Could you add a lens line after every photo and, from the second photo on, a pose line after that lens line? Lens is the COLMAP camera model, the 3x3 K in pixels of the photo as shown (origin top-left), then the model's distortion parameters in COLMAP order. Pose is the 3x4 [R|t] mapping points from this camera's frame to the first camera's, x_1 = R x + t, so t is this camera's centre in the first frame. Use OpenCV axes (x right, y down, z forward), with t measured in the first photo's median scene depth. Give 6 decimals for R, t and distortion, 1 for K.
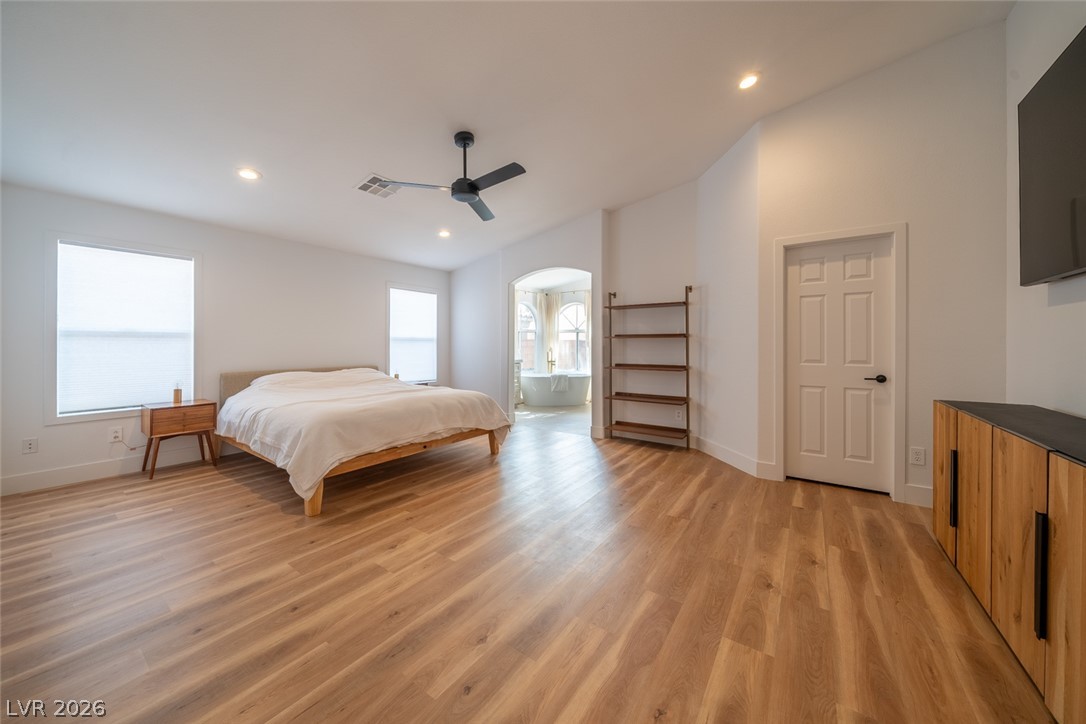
lens RADIAL K [[380.2, 0, 543.1], [0, 380.2, 340.4], [0, 0, 1]] dist [-0.009465, -0.000050]
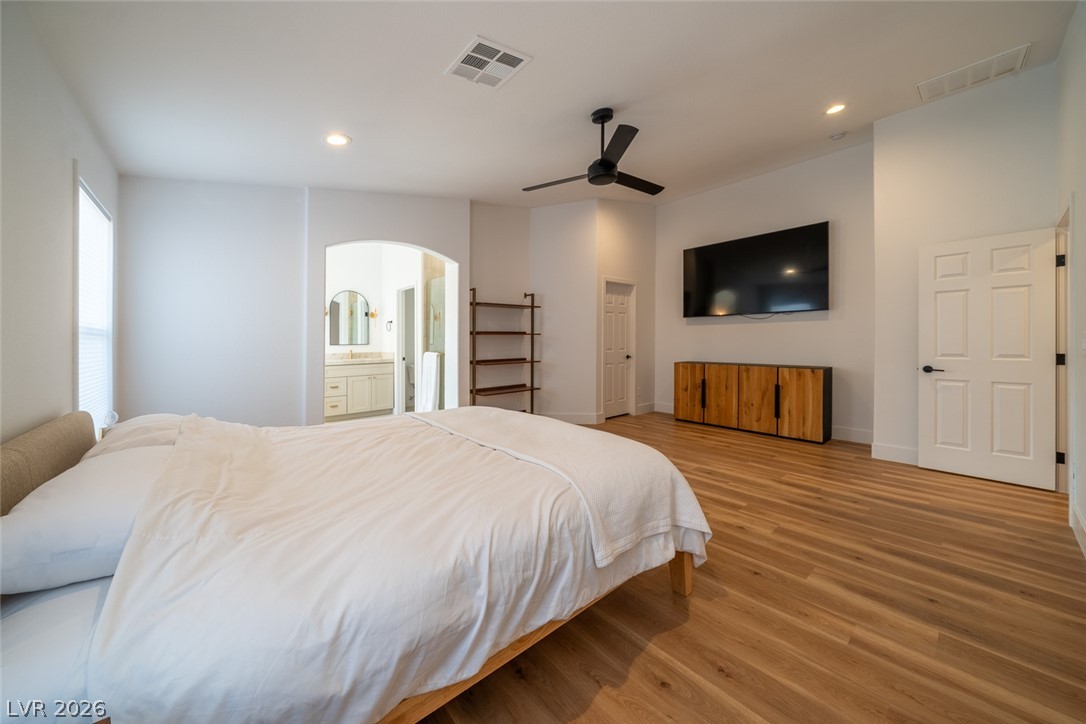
lens RADIAL K [[383.8, 0, 542.8], [0, 383.8, 337.3], [0, 0, 1]] dist [-0.000667, 0.000023]
pose [[0.244415, 0.000539, 0.969671, -1.631697], [-0.000160, 1.000000, -0.000515, 0.001897], [-0.969671, -0.000029, 0.244415, 1.305410]]
